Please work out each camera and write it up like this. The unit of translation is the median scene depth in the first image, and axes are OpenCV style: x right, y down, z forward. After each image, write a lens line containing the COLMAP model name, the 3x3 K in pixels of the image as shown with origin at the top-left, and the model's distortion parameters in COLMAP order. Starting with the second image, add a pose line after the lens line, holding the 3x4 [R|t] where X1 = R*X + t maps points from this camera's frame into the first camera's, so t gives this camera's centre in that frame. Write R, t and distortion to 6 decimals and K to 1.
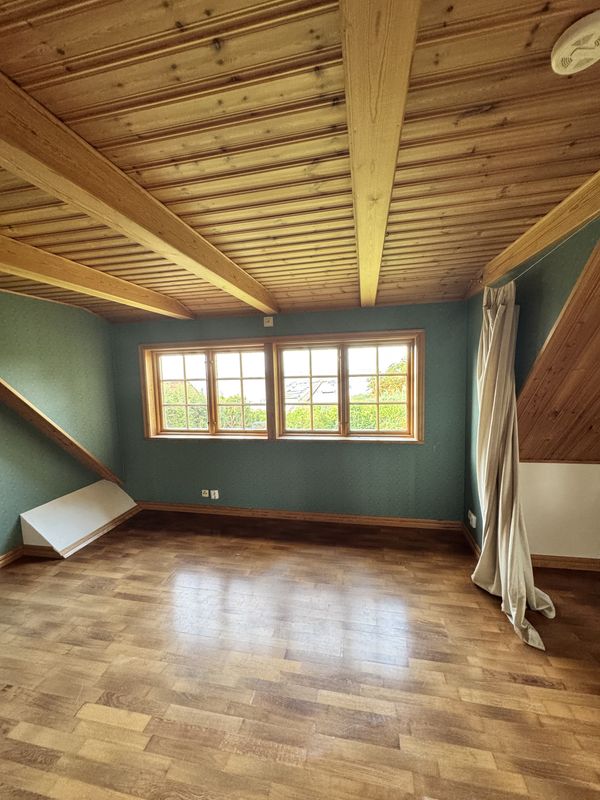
lens RADIAL K [[319.7, 0, 300.0], [0, 319.7, 400.0], [0, 0, 1]] dist [-0.002509, -0.000139]
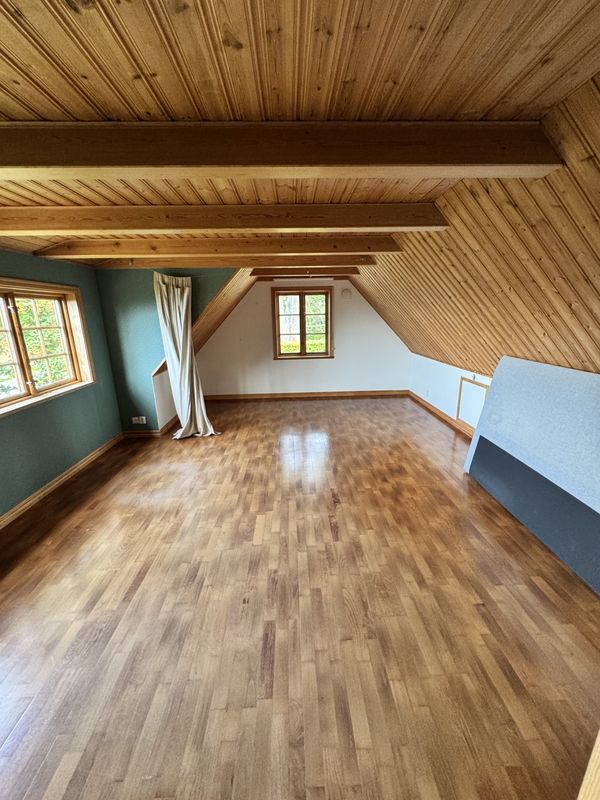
lens RADIAL K [[319.7, 0, 300.0], [0, 319.7, 400.0], [0, 0, 1]] dist [-0.002509, -0.000139]
pose [[-0.226864, -0.224402, 0.947722, -1.532404], [0.116974, 0.959772, 0.255256, -0.037204], [-0.966876, 0.168767, -0.191489, 0.743346]]
